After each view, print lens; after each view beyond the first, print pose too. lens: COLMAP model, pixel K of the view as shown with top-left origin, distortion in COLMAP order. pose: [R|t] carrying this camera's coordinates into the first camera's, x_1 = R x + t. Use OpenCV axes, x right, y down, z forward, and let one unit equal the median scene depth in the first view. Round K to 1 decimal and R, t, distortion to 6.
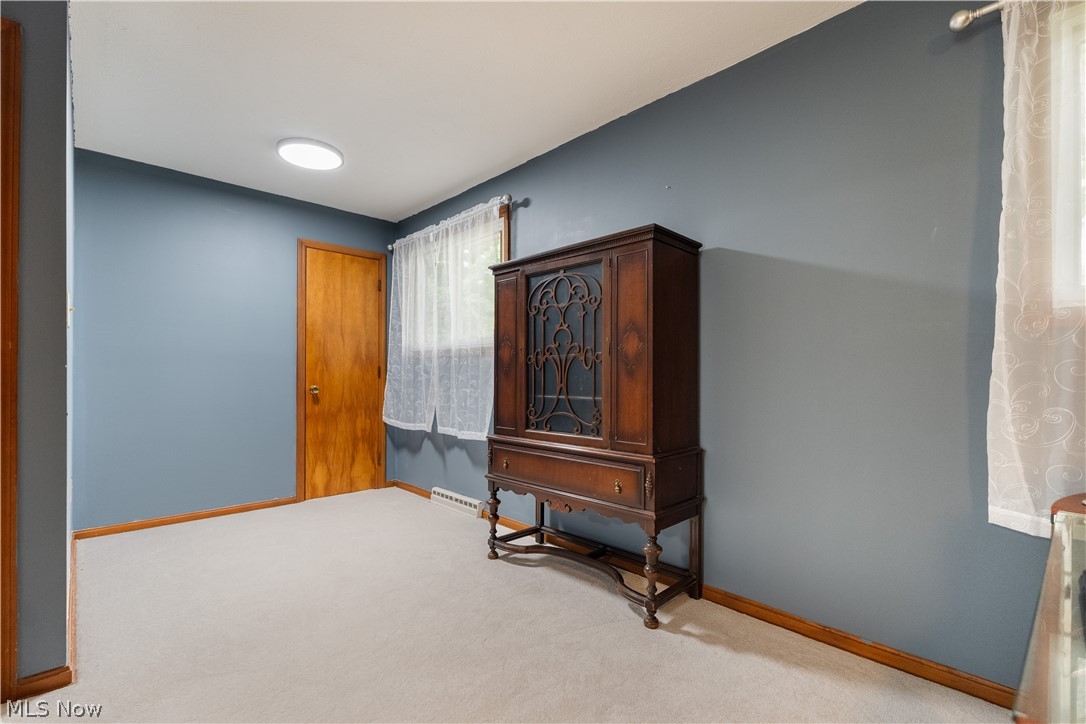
lens RADIAL K [[472.2, 0, 543.6], [0, 472.2, 375.6], [0, 0, 1]] dist [-0.004203, -0.000468]
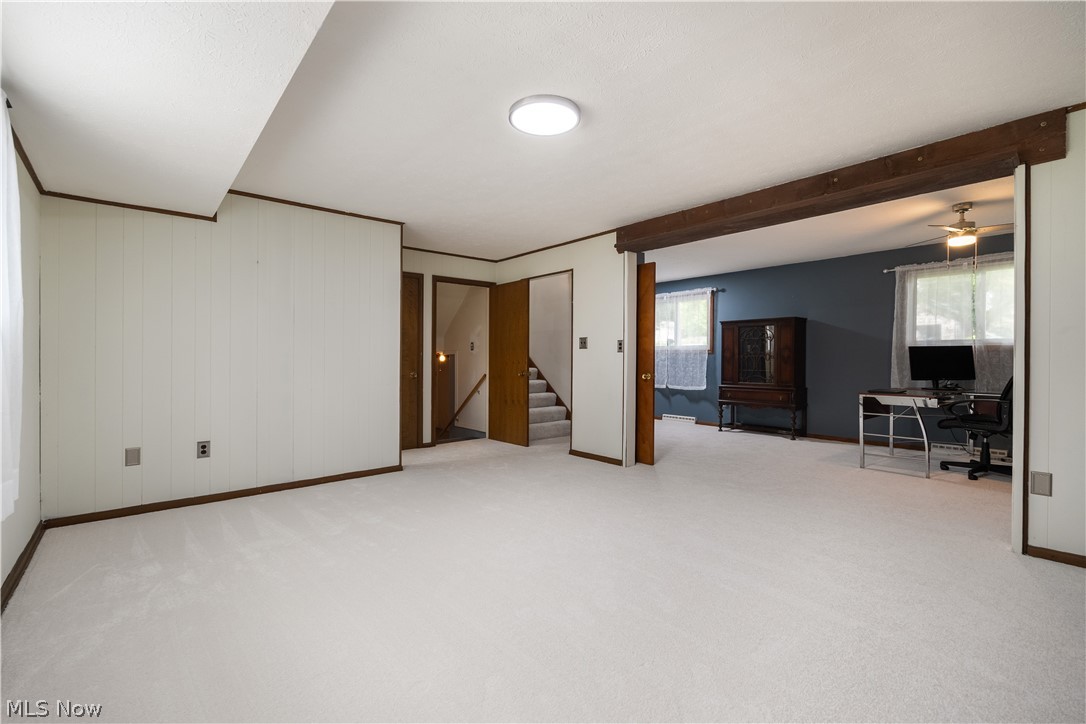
lens RADIAL K [[472.2, 0, 542.4], [0, 472.2, 364.2], [0, 0, 1]] dist [-0.004203, -0.000468]
pose [[0.997896, -0.003268, -0.064747, -0.993313], [0.004416, 0.999835, 0.017594, -0.044604], [0.064679, -0.017843, 0.997747, -1.811667]]
